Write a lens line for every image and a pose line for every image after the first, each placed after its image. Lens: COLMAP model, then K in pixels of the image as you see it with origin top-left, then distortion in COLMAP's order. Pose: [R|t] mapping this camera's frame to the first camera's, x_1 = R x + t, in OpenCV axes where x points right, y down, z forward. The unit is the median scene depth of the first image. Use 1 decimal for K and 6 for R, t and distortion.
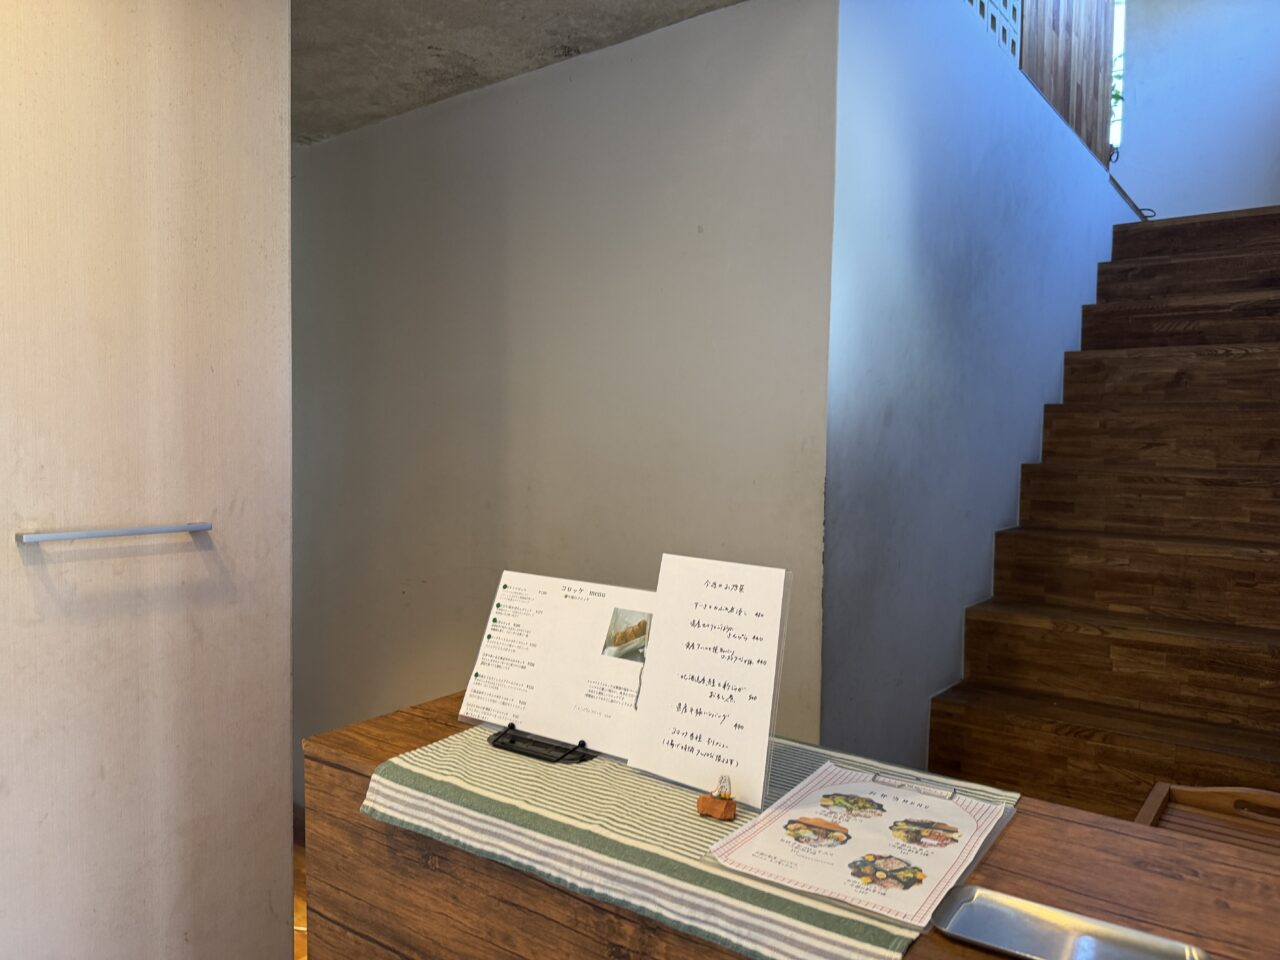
lens RADIAL K [[906.3, 0, 640.3], [0, 906.3, 477.0], [0, 0, 1]] dist [0.020607, -0.025183]
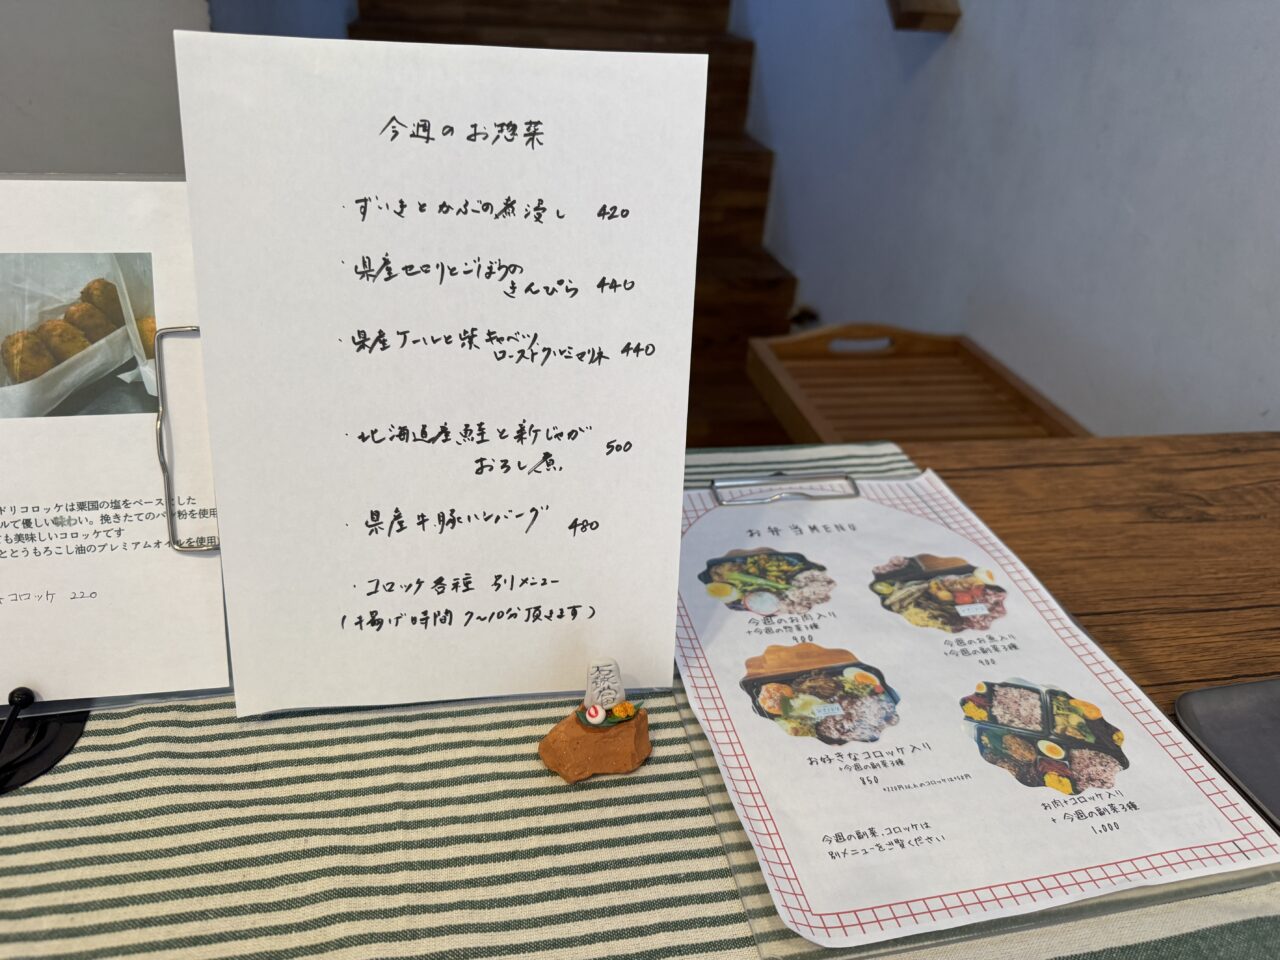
lens RADIAL K [[906.3, 0, 642.1], [0, 906.3, 484.5], [0, 0, 1]] dist [0.020607, -0.025183]
pose [[0.679781, -0.346602, 0.646347, -0.107042], [-0.012413, 0.875721, 0.482659, 0.077423], [-0.733310, -0.336126, 0.590996, 0.747598]]
